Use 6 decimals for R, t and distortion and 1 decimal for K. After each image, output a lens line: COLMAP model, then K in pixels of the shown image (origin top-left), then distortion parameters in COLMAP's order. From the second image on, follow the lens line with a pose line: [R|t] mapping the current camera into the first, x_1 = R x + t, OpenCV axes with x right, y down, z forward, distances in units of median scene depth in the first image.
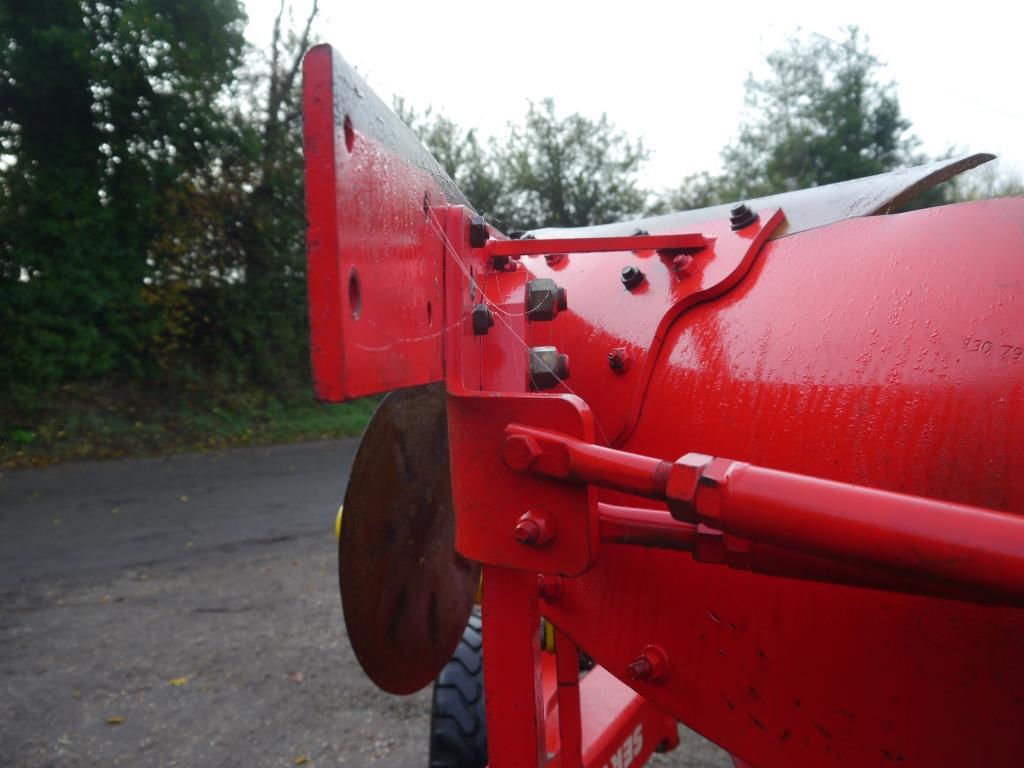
lens RADIAL K [[844.6, 0, 512.0], [0, 844.6, 384.0], [0, 0, 1]] dist [-0.032070, 0.013597]
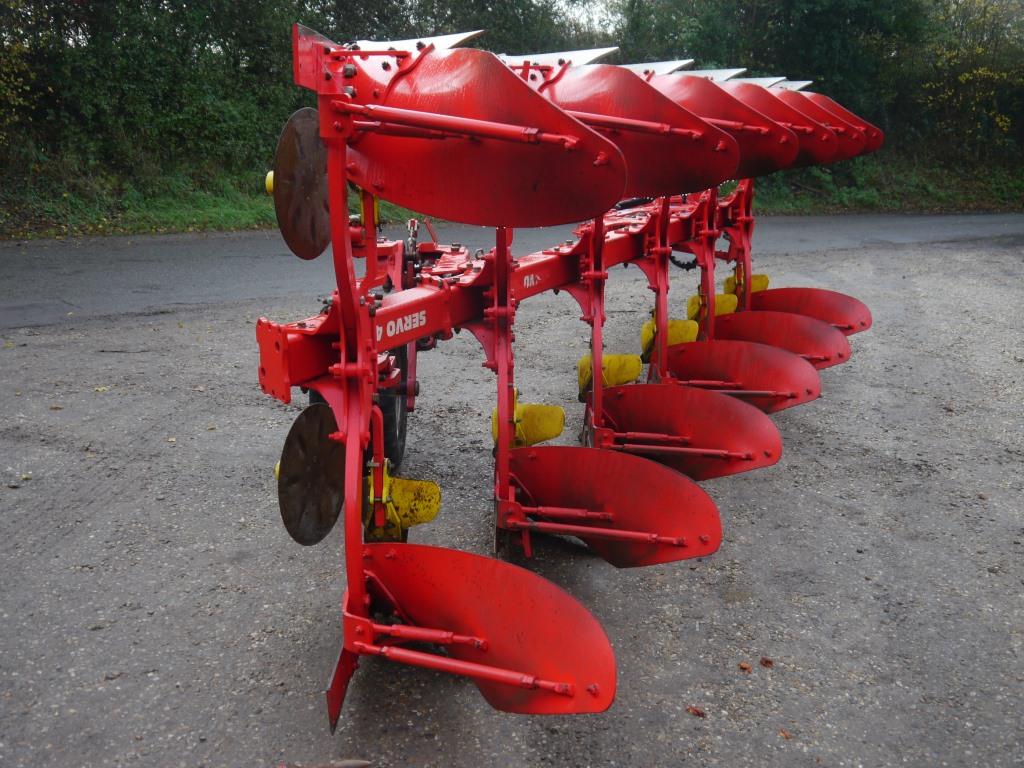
lens RADIAL K [[1112.9, 0, 512.0], [0, 1112.9, 384.0], [0, 0, 1]] dist [-0.023440, 0.045108]
pose [[0.996133, 0.018921, 0.085798, 0.021618], [-0.032566, 0.986492, 0.160541, 0.025696], [-0.081602, -0.162714, 0.983293, -0.232712]]
